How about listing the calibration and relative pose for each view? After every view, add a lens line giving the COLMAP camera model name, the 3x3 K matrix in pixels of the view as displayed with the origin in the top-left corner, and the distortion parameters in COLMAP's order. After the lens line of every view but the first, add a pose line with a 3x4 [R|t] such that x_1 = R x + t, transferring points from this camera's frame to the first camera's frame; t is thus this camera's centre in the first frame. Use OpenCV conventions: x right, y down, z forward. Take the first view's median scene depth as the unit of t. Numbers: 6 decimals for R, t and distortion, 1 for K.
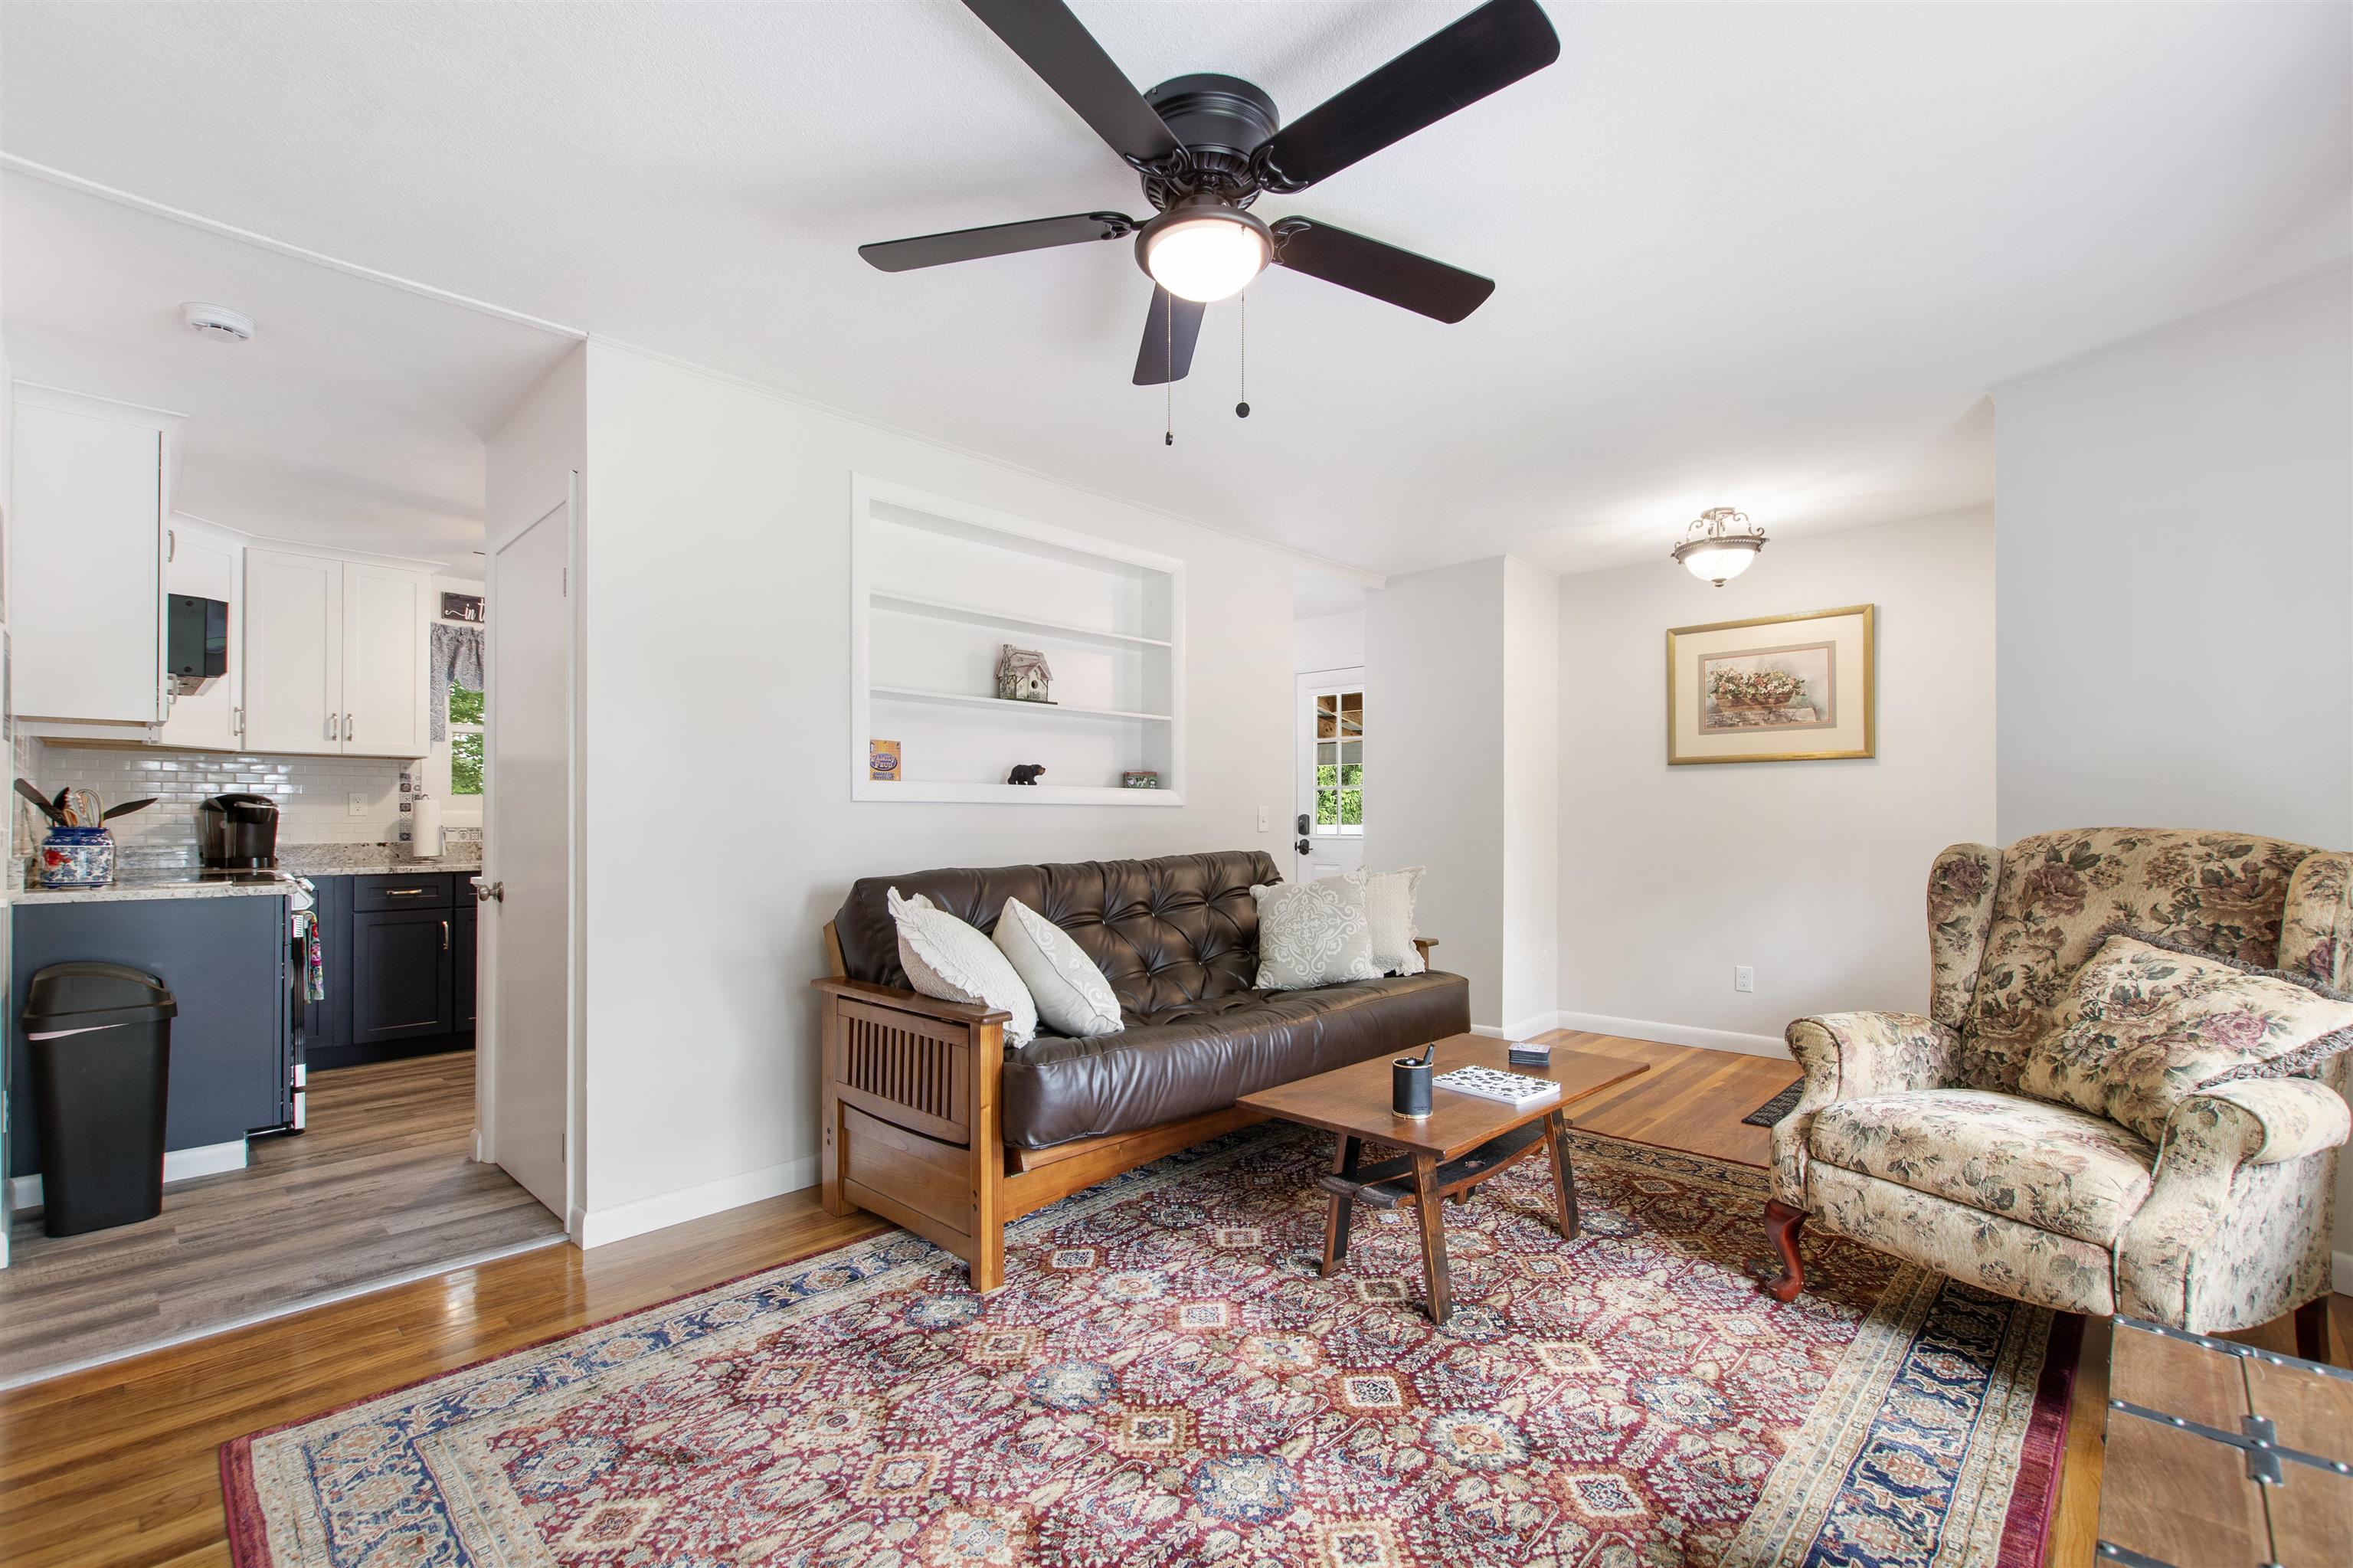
lens RADIAL K [[1028.6, 0, 1173.0], [0, 1028.6, 805.7], [0, 0, 1]] dist [-0.003508, -0.000001]
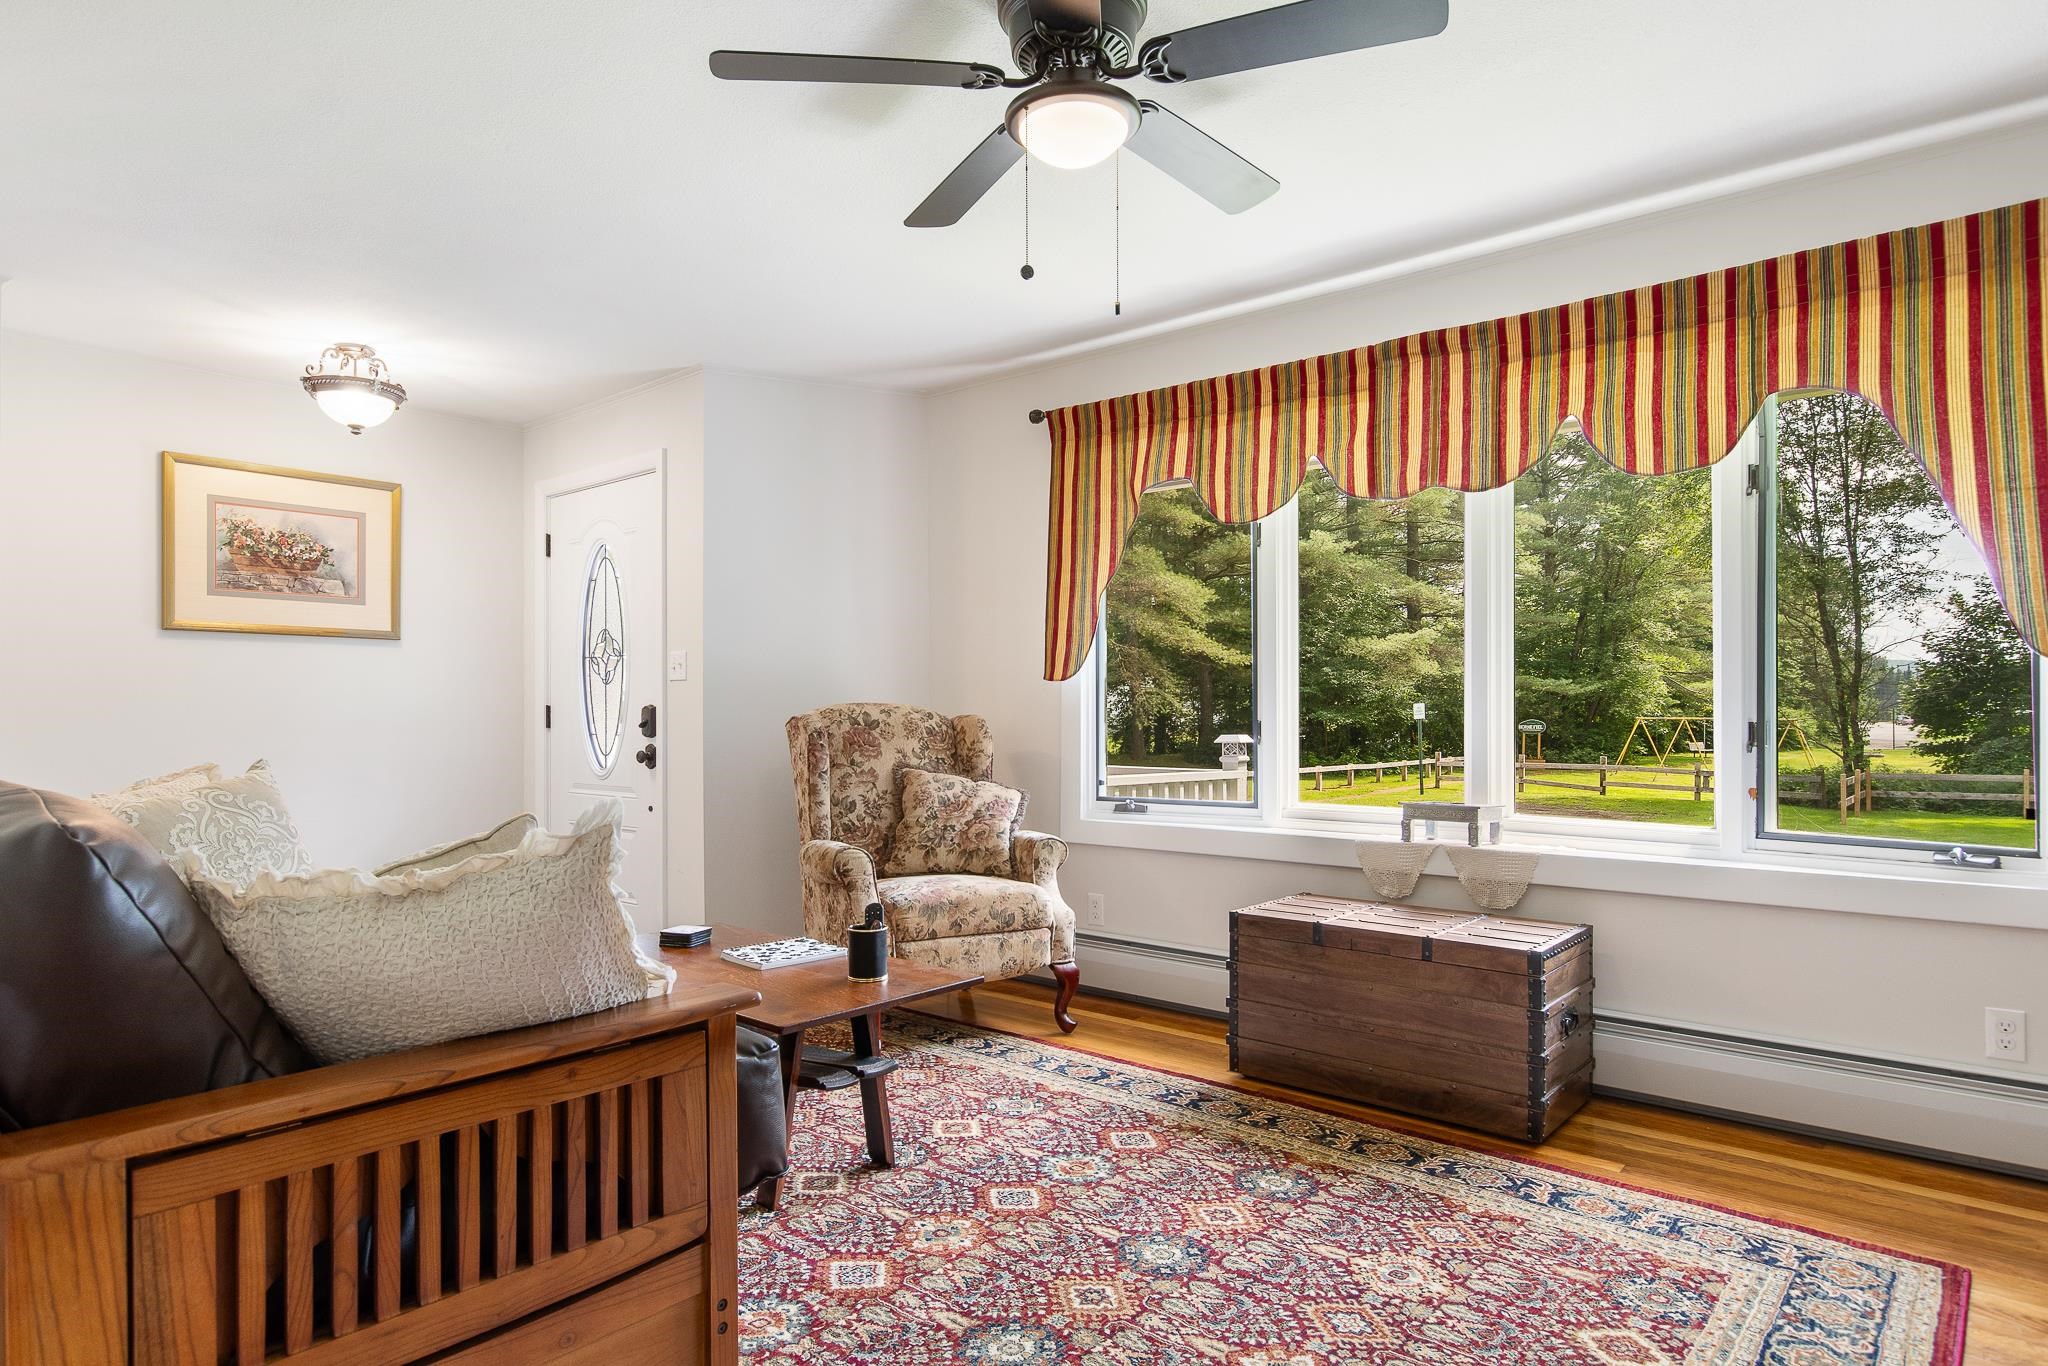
lens RADIAL K [[1155.9, 0, 1025.3], [0, 1155.9, 691.4], [0, 0, 1]] dist [0.003733, -0.000229]
pose [[-0.053079, 0.014359, 0.998487, -1.050963], [-0.009477, 0.999844, -0.014883, 0.033699], [-0.998545, -0.010253, -0.052935, 1.035084]]
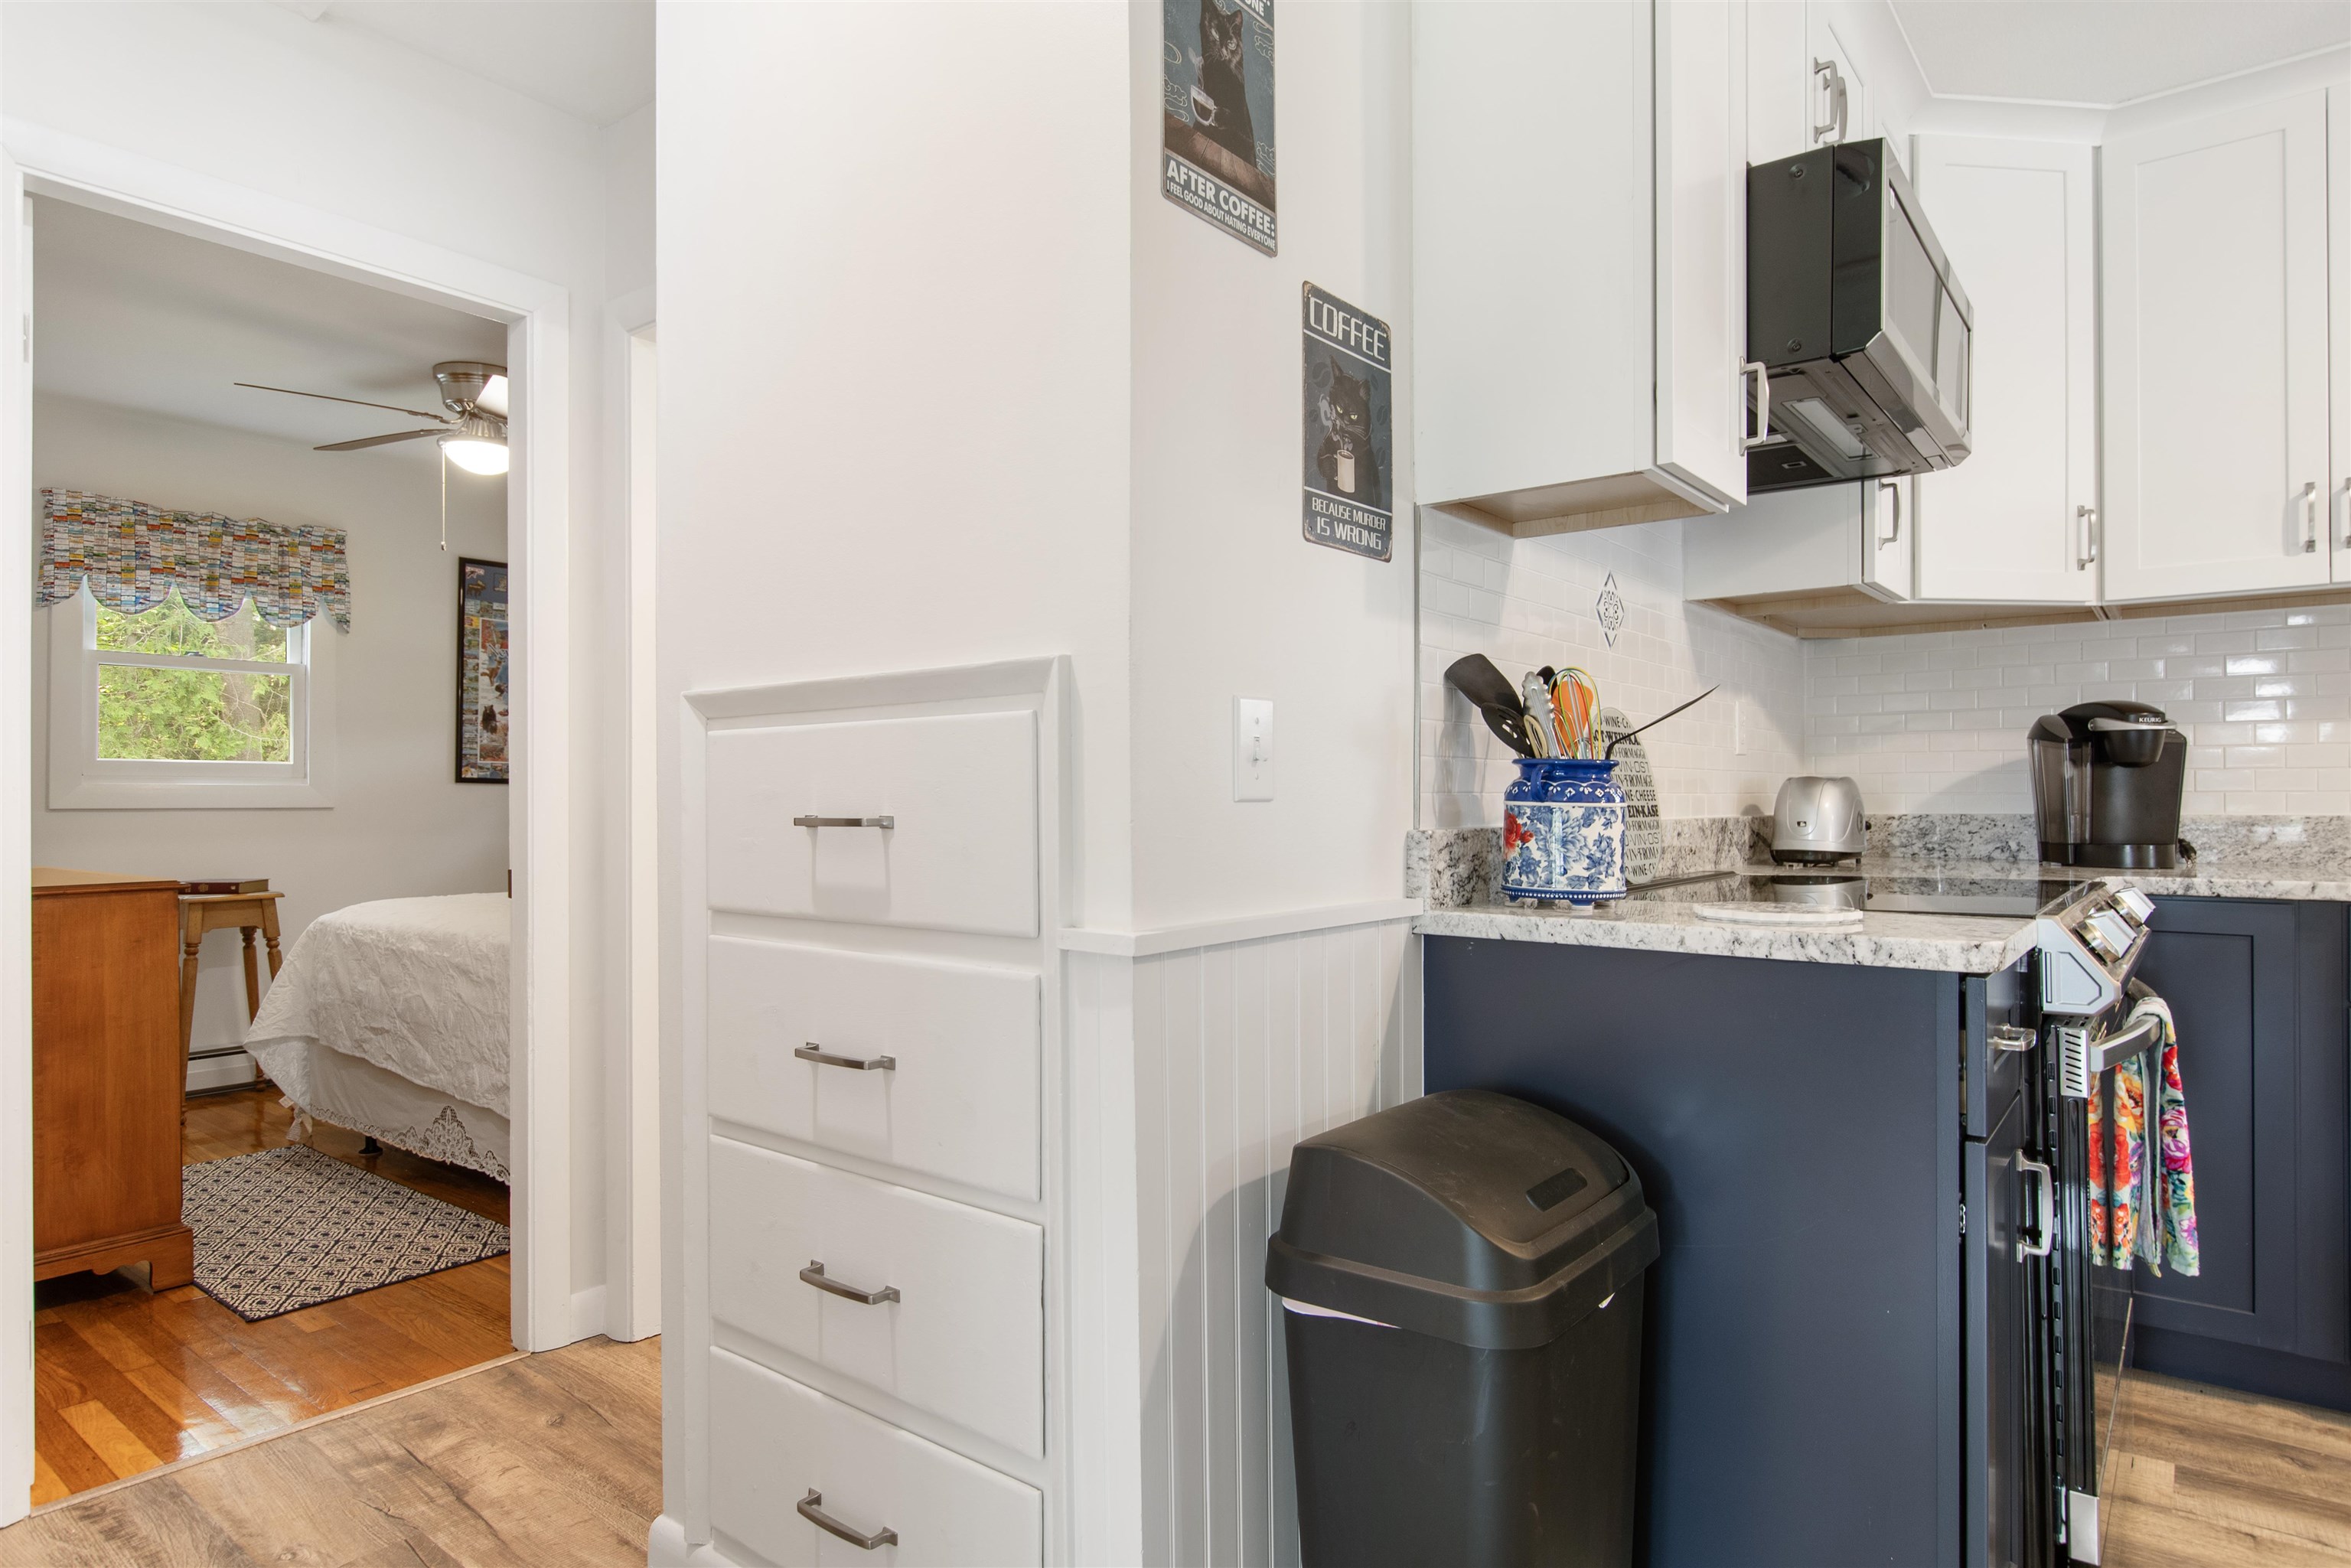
lens RADIAL K [[1326.9, 0, 1167.9], [0, 1326.9, 788.6], [0, 0, 1]] dist [0.003733, -0.000229]
pose [[0.086446, -0.001399, -0.996256, -0.252850], [0.013170, 0.999913, -0.000261, 0.014704], [0.996170, -0.013098, 0.086457, 0.376106]]
